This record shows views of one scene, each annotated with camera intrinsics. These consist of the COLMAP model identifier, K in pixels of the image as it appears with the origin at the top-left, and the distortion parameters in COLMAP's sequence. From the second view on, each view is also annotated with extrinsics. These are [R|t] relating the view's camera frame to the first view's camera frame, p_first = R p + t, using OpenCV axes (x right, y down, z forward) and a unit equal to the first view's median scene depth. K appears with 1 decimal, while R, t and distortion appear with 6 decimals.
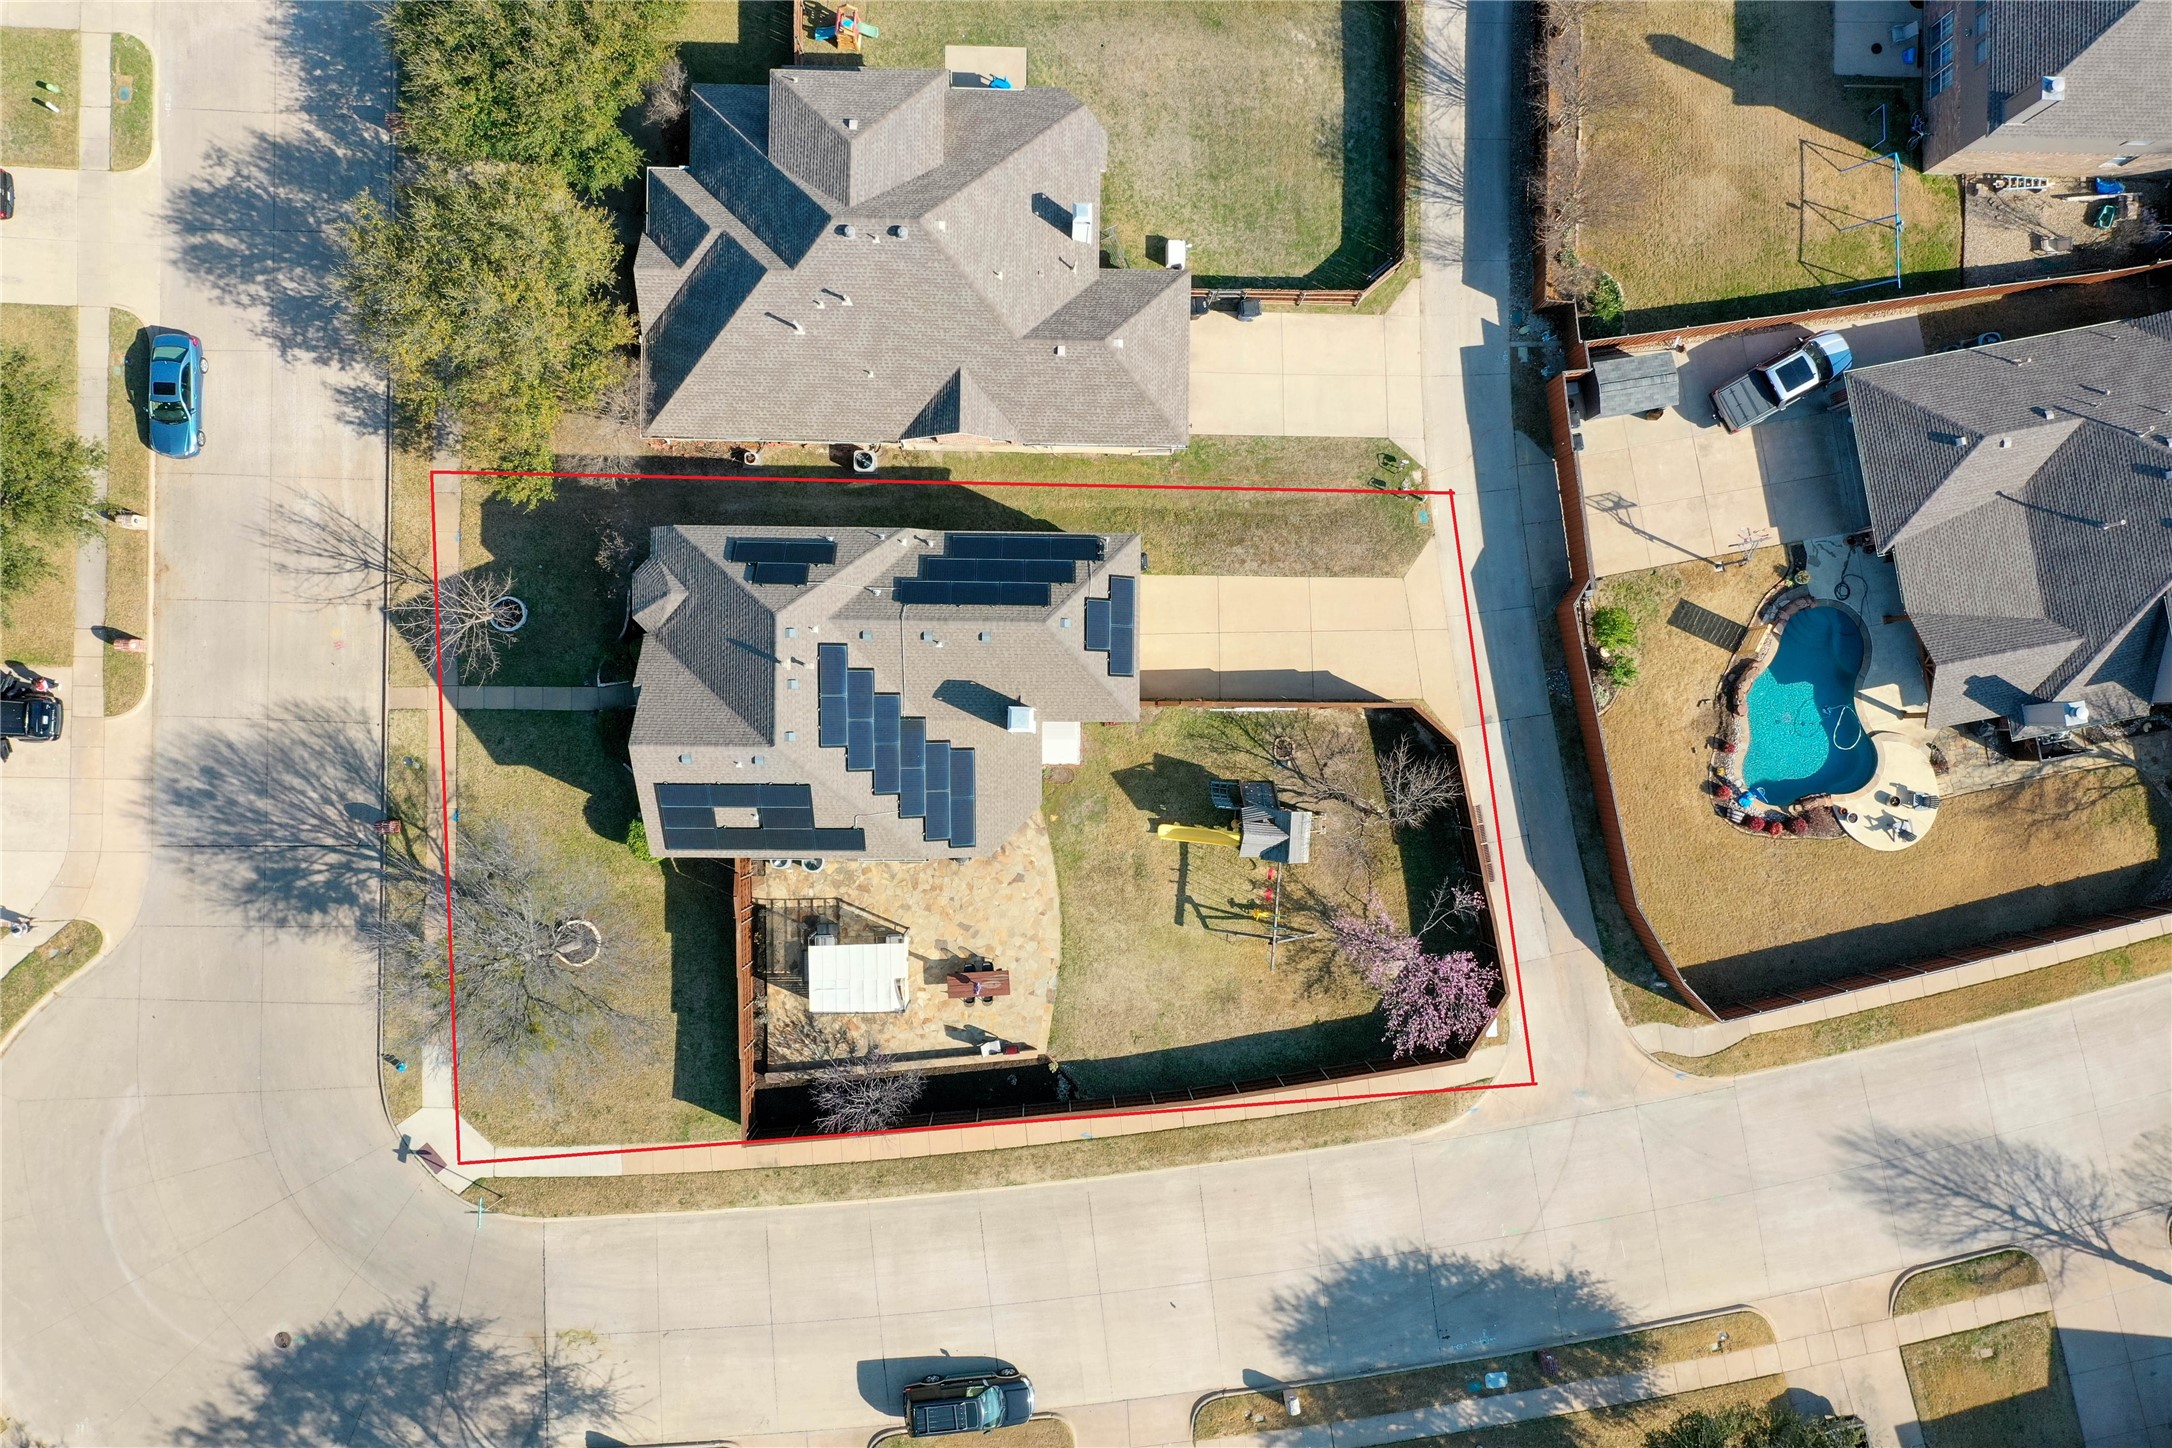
lens RADIAL K [[1709.7, 0, 1086.0], [0, 1709.7, 724.0], [0, 0, 1]] dist [0.013032, -0.002868]
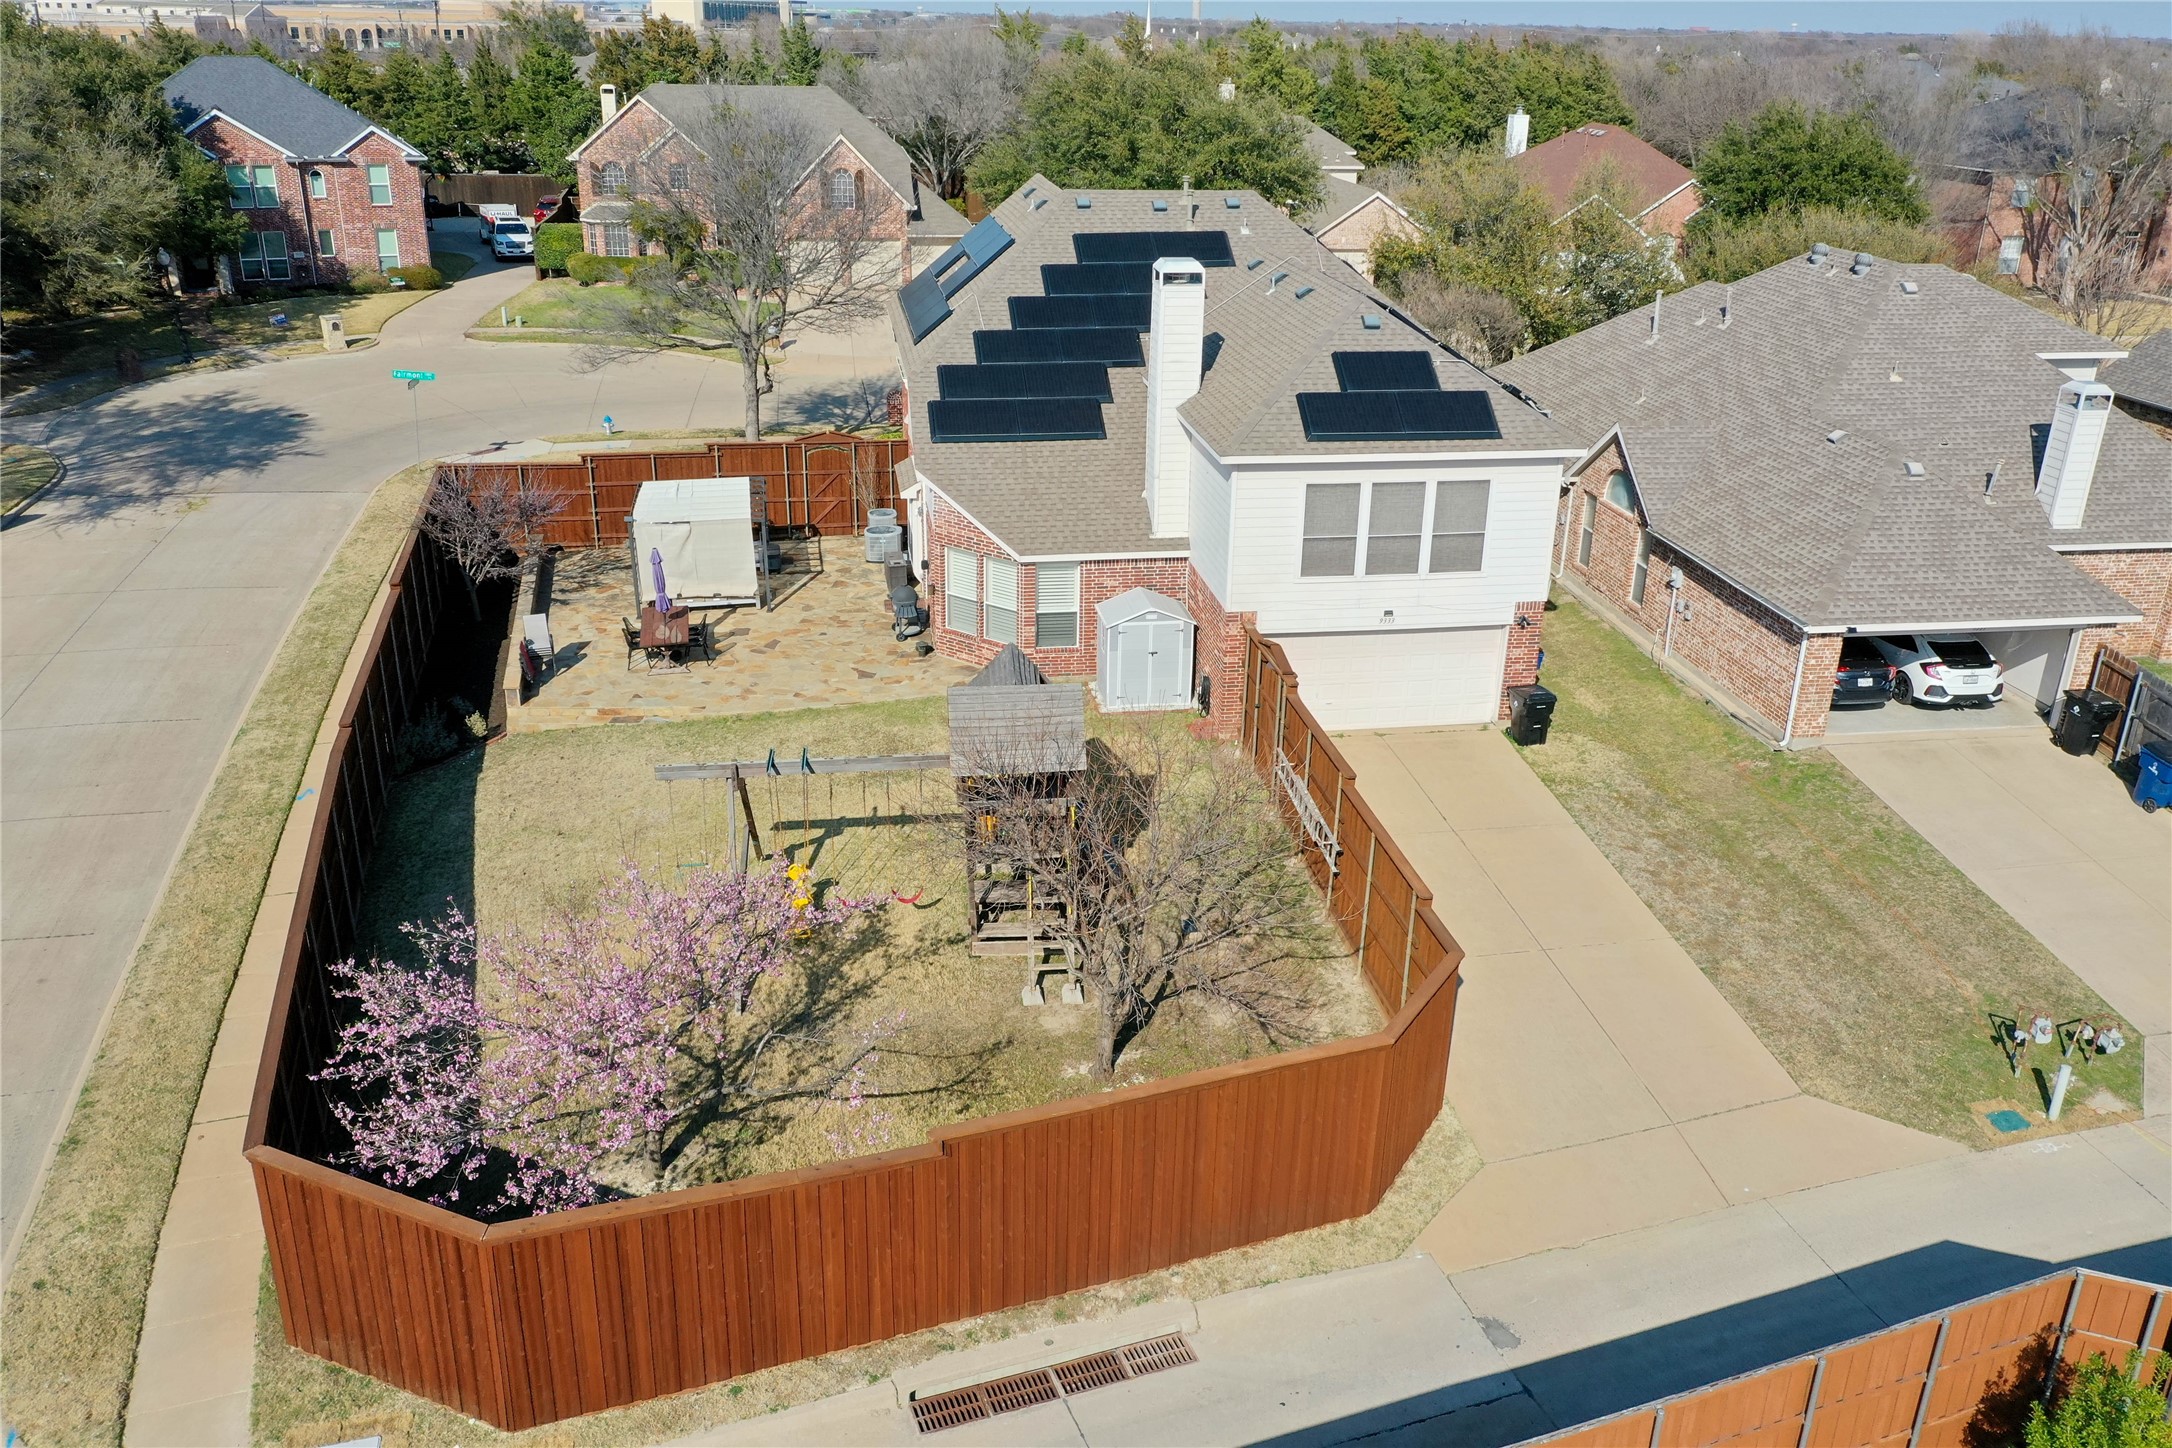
lens RADIAL K [[1707.9, 0, 1077.9], [0, 1707.9, 728.1], [0, 0, 1]] dist [0.005831, -0.002138]
pose [[0.158460, 0.356438, -0.920783, 0.454286], [-0.987328, 0.049109, -0.150902, 0.105473], [-0.008568, 0.933027, 0.359703, 0.823772]]
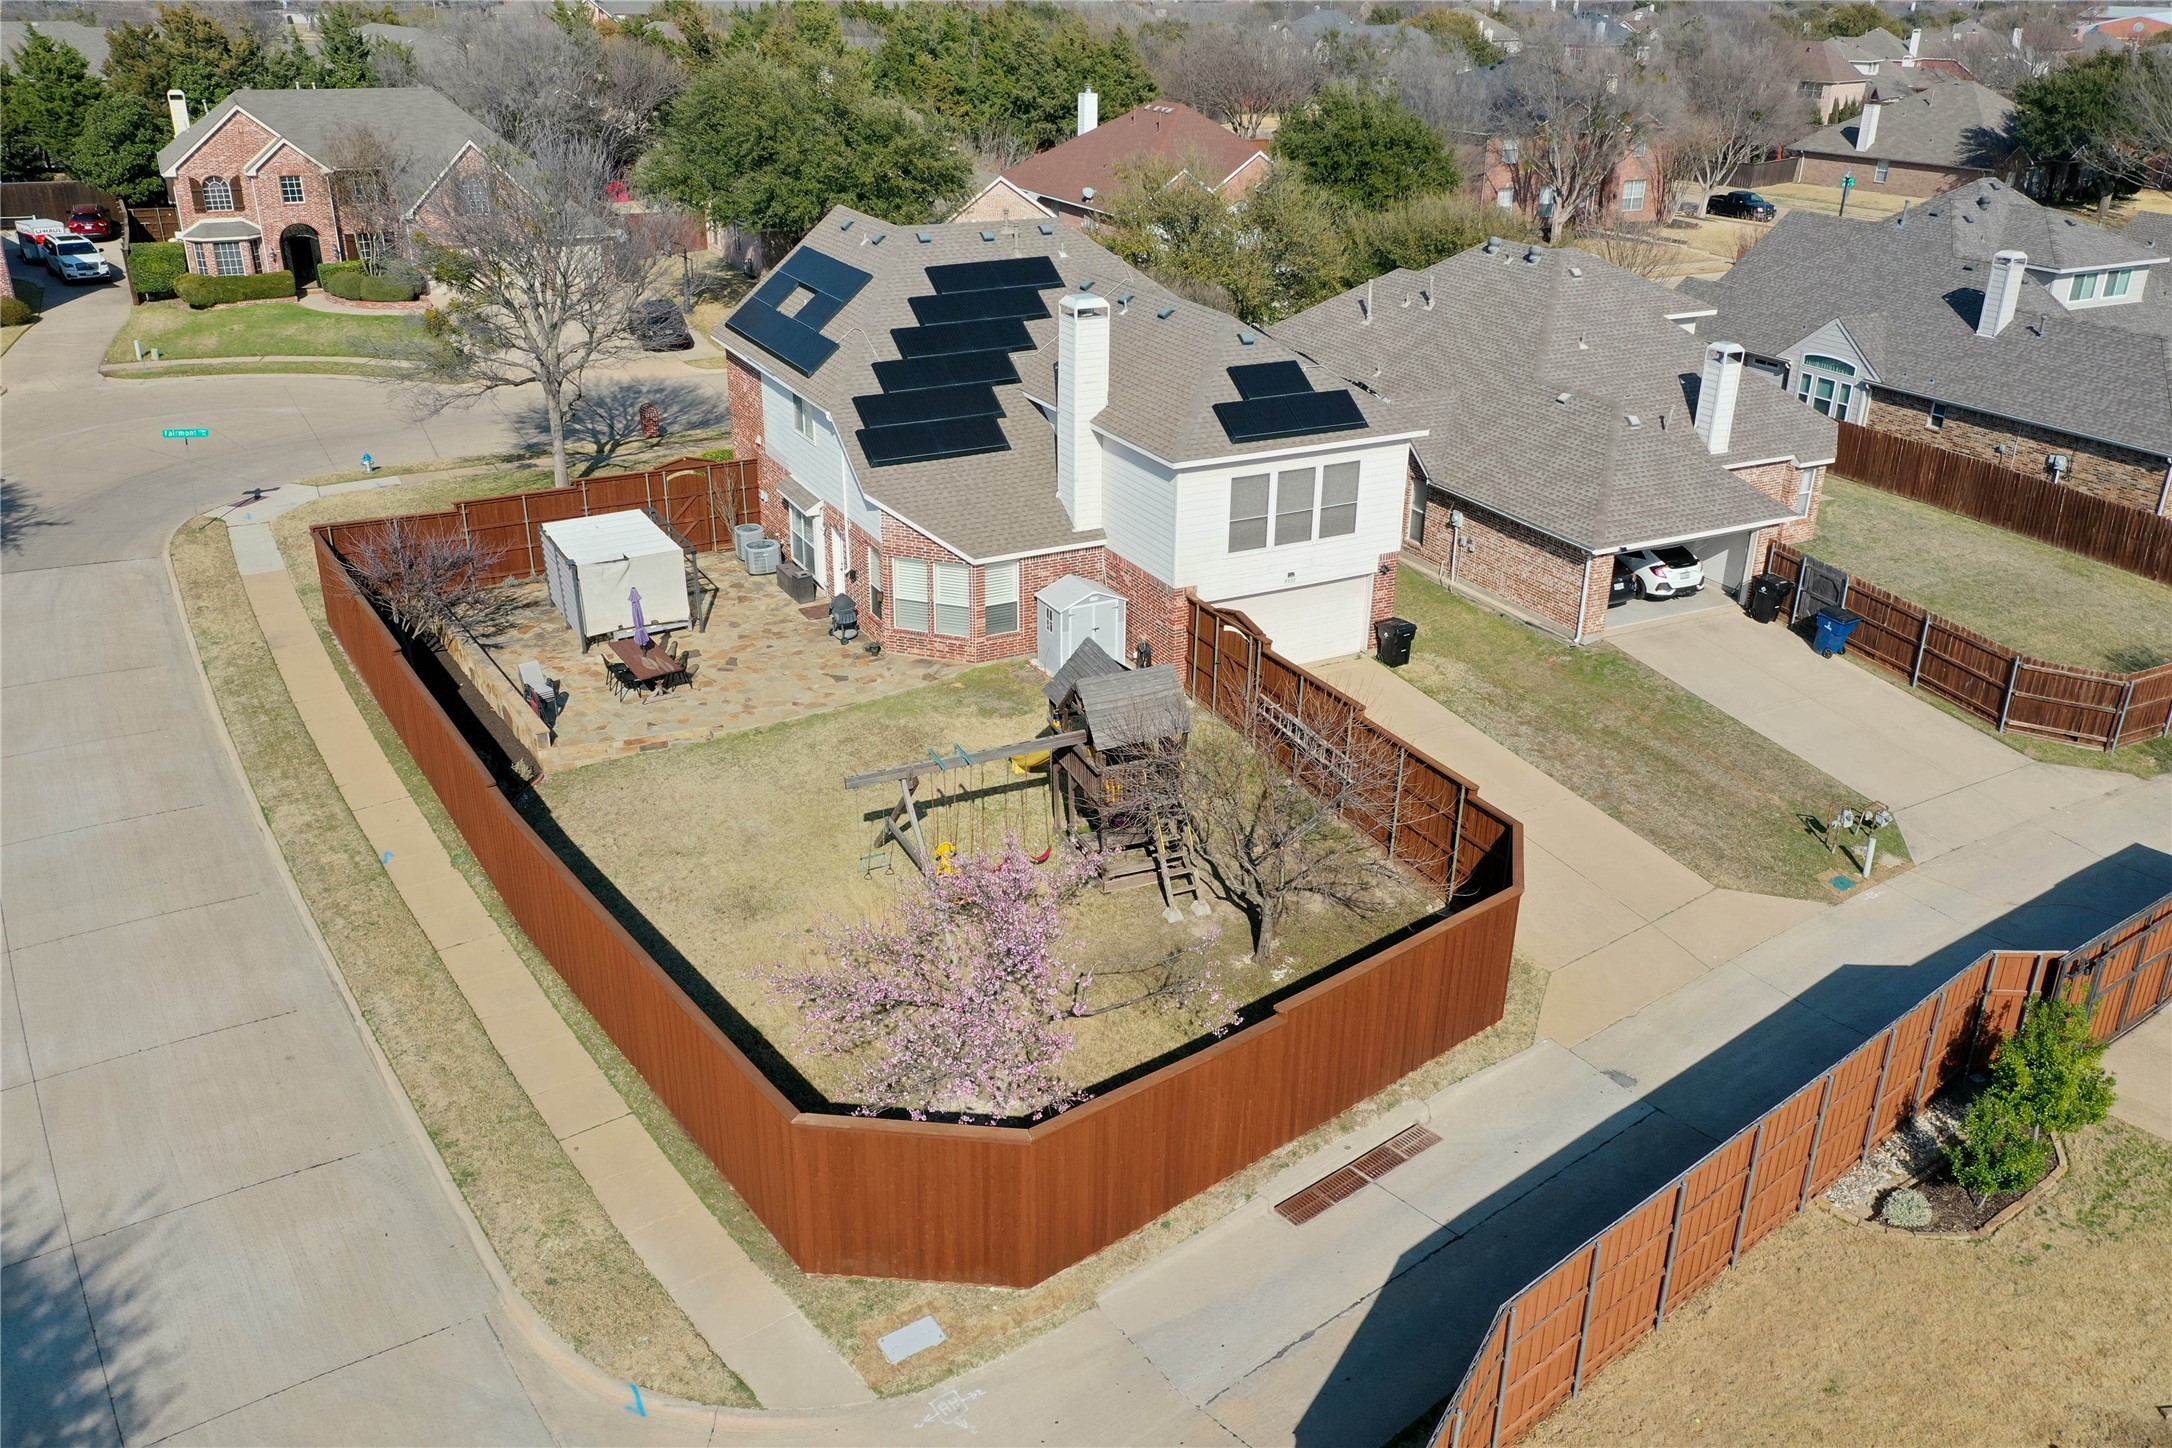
lens RADIAL K [[1709.7, 0, 1086.0], [0, 1709.7, 724.0], [0, 0, 1]] dist [0.013032, -0.002868]
pose [[0.466952, 0.340604, -0.816055, 0.483124], [-0.884274, 0.183932, -0.429218, 0.269734], [0.003906, 0.922040, 0.387075, 0.783958]]
